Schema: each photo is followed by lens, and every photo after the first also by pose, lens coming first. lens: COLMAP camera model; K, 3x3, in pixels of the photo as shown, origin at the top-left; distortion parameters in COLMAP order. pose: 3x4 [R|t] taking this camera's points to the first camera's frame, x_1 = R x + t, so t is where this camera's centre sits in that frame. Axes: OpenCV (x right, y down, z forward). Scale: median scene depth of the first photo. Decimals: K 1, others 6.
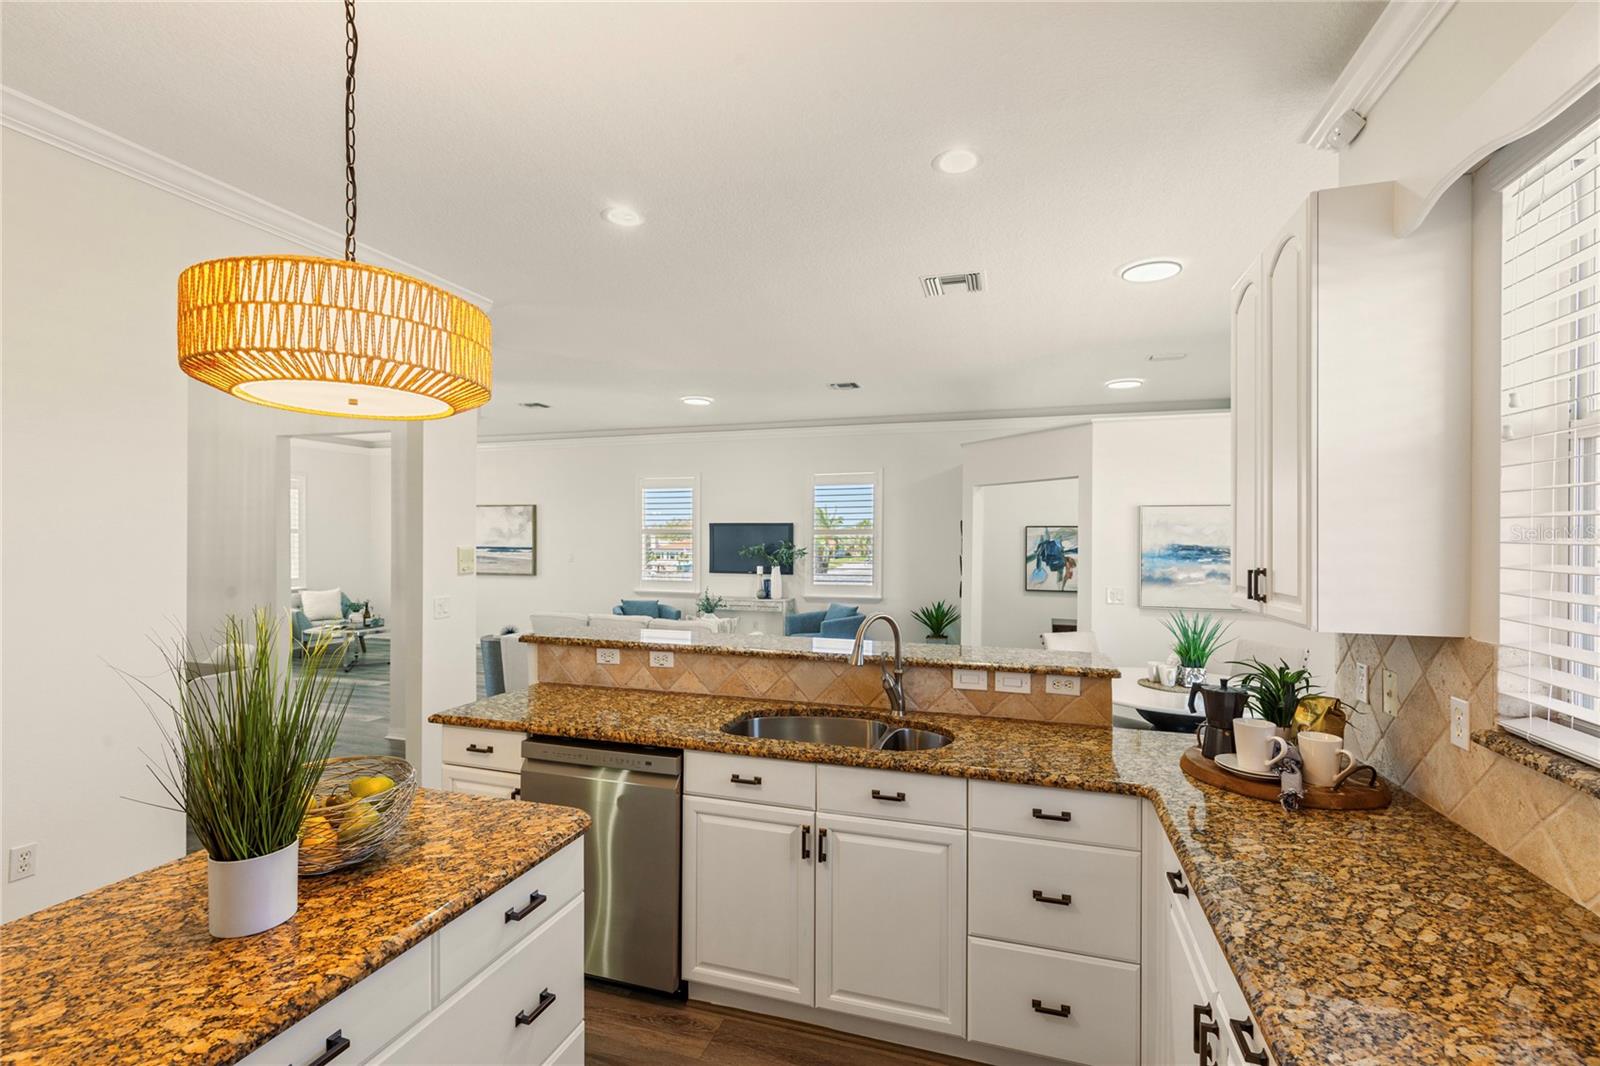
lens RADIAL K [[729.5, 0, 796.0], [0, 729.5, 538.2], [0, 0, 1]] dist [0.006035, -0.000341]
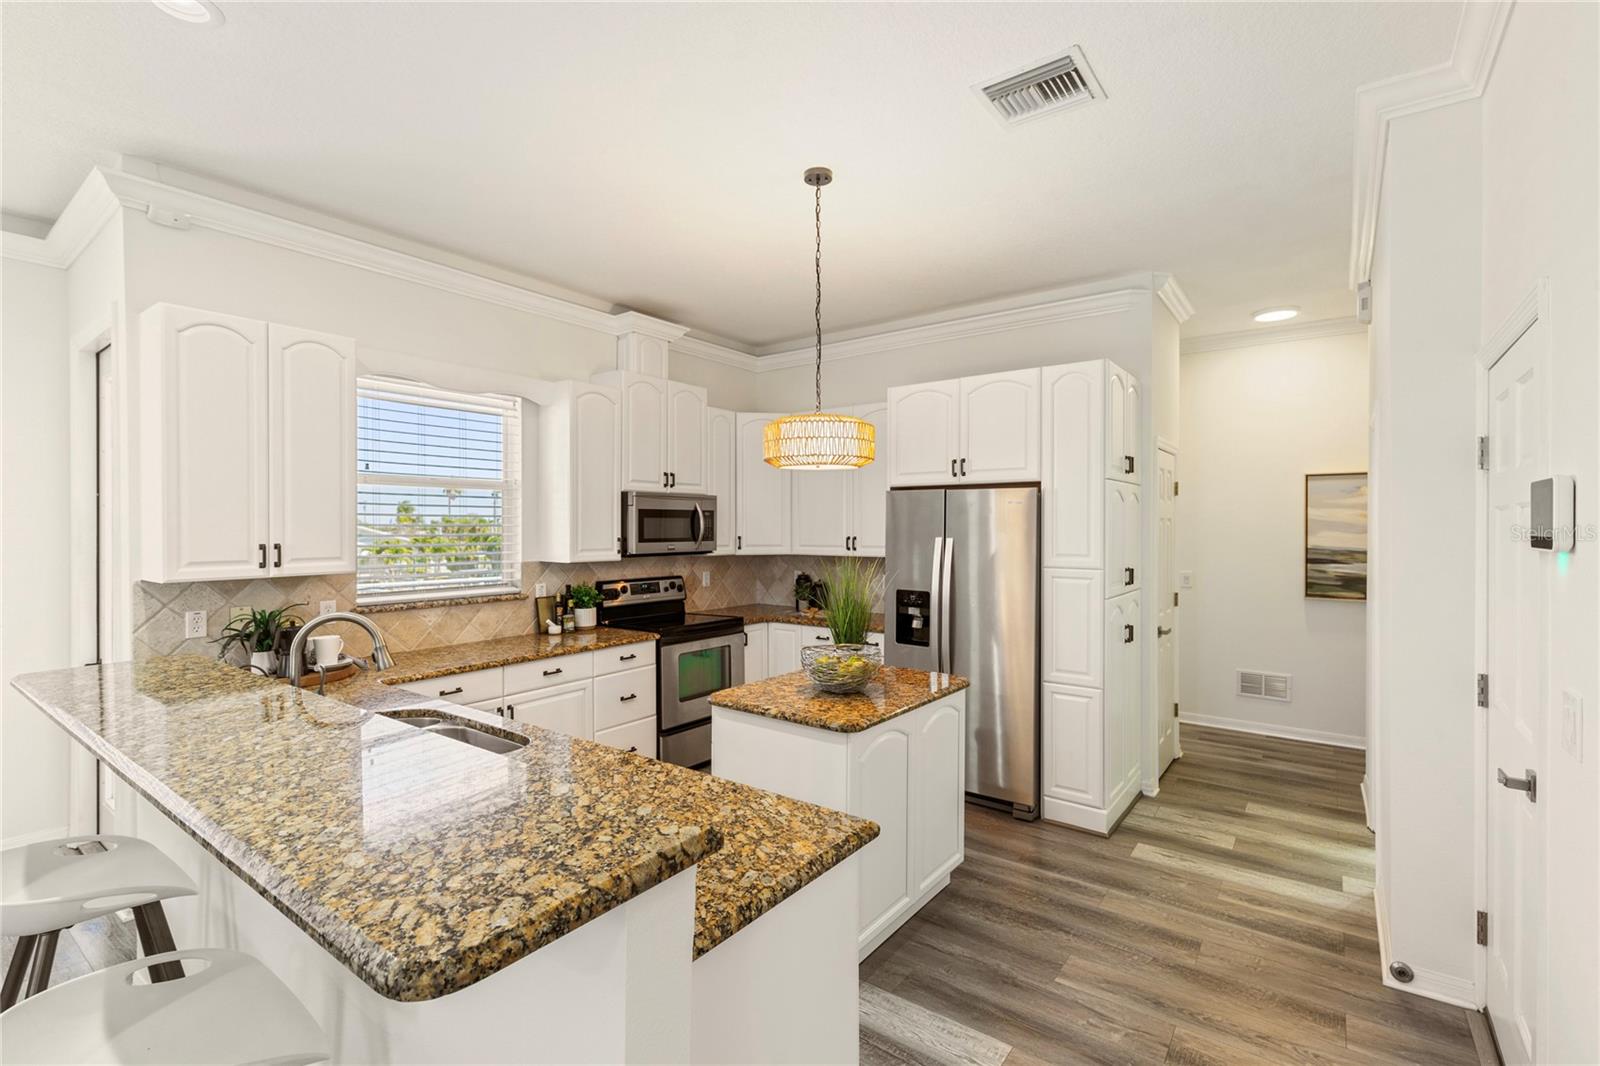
lens RADIAL K [[729.5, 0, 797.6], [0, 729.5, 530.4], [0, 0, 1]] dist [0.006035, -0.000341]
pose [[-0.949694, -0.003857, 0.313157, -0.533642], [-0.001164, 0.999961, 0.008784, 0.000804], [-0.313178, 0.007978, -0.949661, 1.369755]]
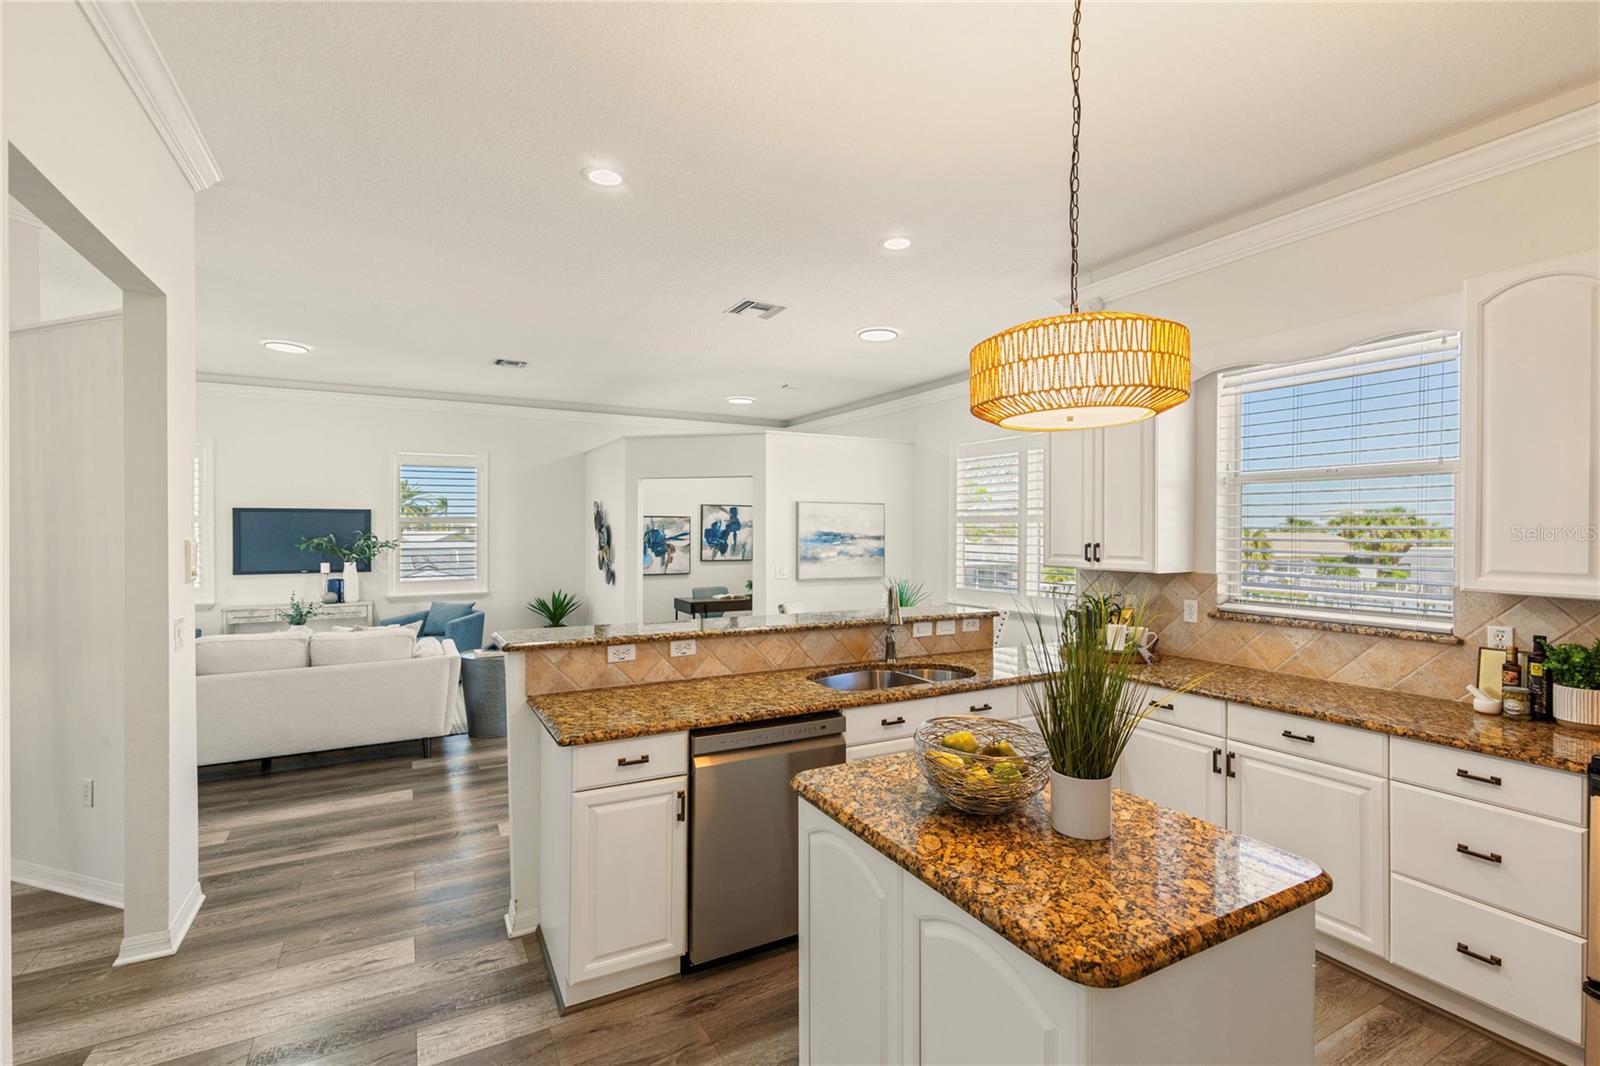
lens RADIAL K [[729.5, 0, 800.8], [0, 729.5, 525.3], [0, 0, 1]] dist [0.006035, -0.000341]
pose [[0.686651, -0.000205, 0.726987, -0.782745], [0.002617, 0.999994, -0.002190, 0.000406], [-0.726983, 0.003406, 0.686647, 0.192019]]
